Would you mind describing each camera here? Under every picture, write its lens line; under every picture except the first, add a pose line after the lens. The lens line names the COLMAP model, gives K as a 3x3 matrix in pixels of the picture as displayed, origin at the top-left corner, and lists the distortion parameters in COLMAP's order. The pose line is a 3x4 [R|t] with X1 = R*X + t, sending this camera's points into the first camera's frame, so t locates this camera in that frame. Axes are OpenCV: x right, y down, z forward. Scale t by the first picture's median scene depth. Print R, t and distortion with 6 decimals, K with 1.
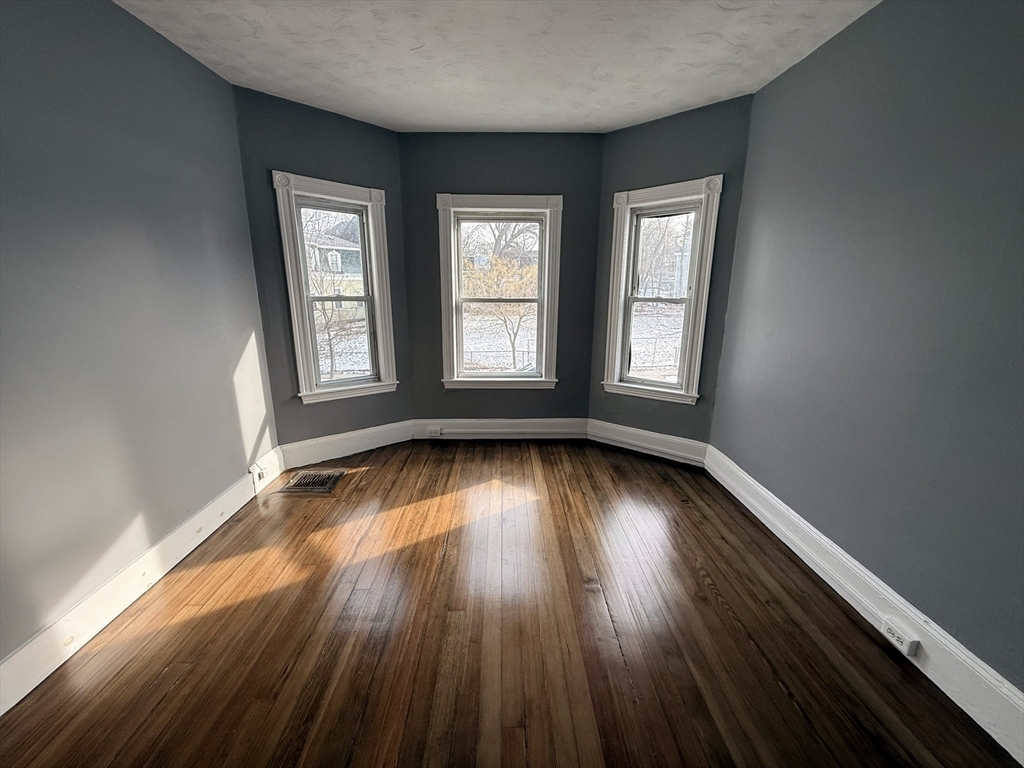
lens RADIAL K [[407.9, 0, 510.5], [0, 407.9, 381.6], [0, 0, 1]] dist [0.002042, 0.000135]
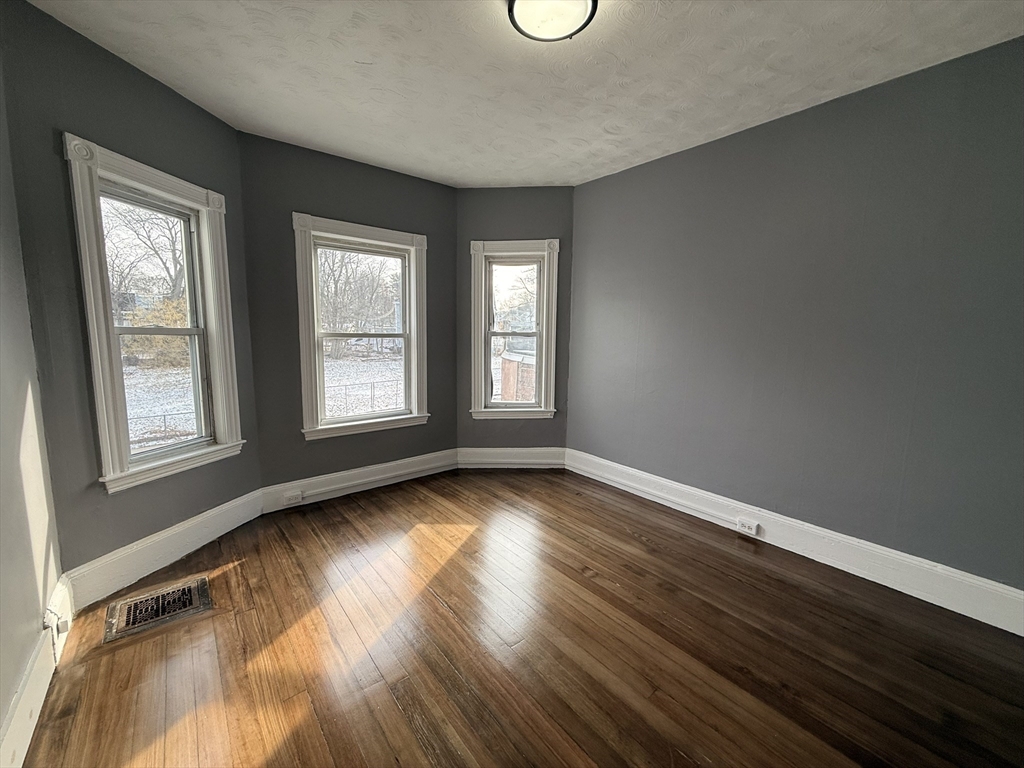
lens RADIAL K [[407.9, 0, 510.5], [0, 407.9, 381.6], [0, 0, 1]] dist [0.002042, 0.000135]
pose [[0.786317, -0.070835, 0.613749, -0.380455], [0.137953, 0.988455, -0.062660, 0.008483], [-0.602225, 0.133939, 0.787011, 0.099867]]
